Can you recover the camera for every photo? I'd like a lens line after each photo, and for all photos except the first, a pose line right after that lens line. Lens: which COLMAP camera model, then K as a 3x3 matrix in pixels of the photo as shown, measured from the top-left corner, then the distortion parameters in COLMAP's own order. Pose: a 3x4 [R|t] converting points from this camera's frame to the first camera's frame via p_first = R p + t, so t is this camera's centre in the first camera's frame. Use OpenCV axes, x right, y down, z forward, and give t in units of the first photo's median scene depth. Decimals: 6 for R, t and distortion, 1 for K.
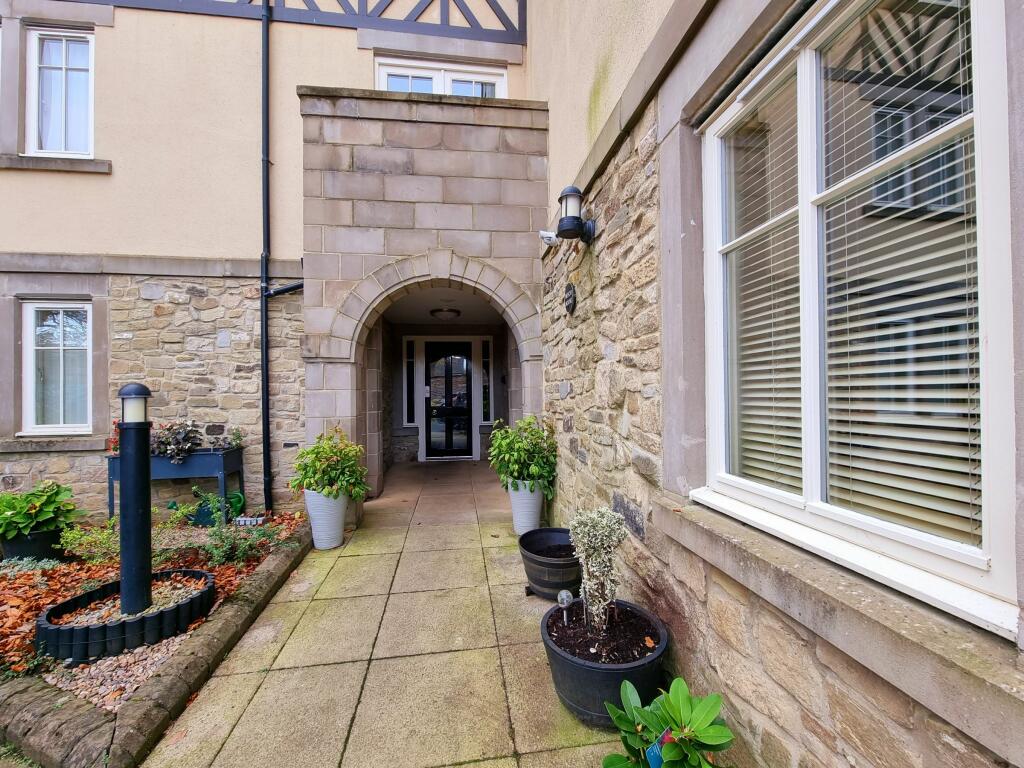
lens RADIAL K [[430.4, 0, 511.0], [0, 430.4, 387.9], [0, 0, 1]] dist [-0.002634, 0.000559]
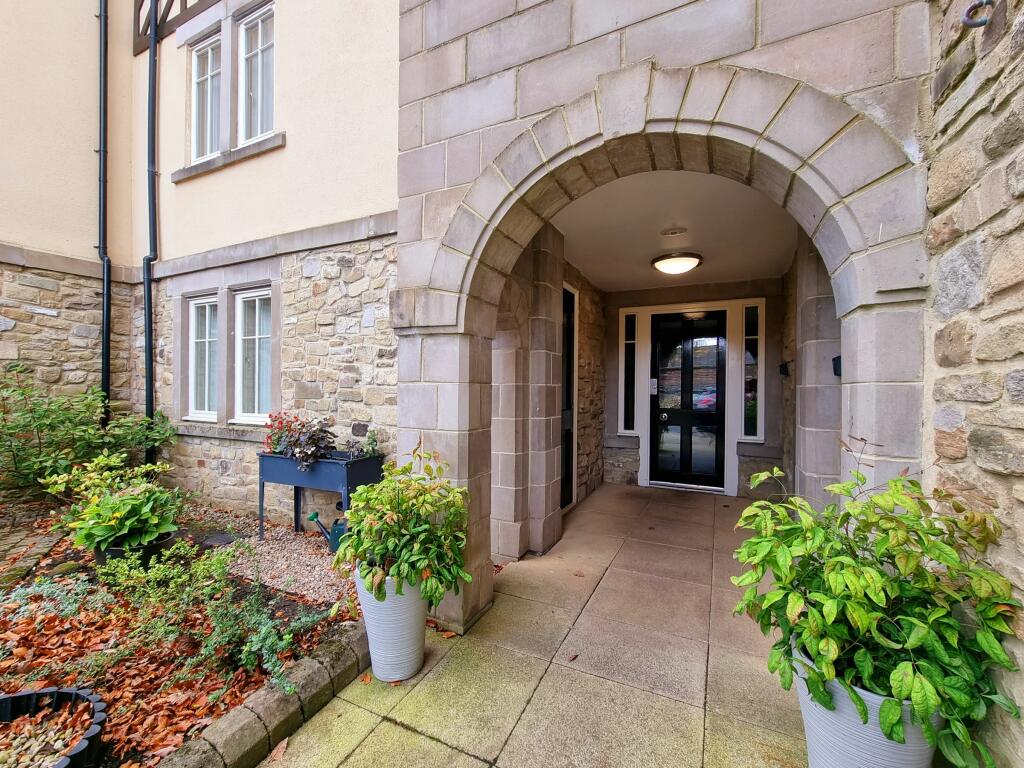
lens RADIAL K [[430.4, 0, 506.9], [0, 430.4, 389.4], [0, 0, 1]] dist [-0.002634, 0.000559]
pose [[0.832016, 0.021014, -0.554354, -0.010728], [-0.010331, 0.999696, 0.022391, 0.000007], [0.554656, -0.012903, 0.831980, 0.502552]]
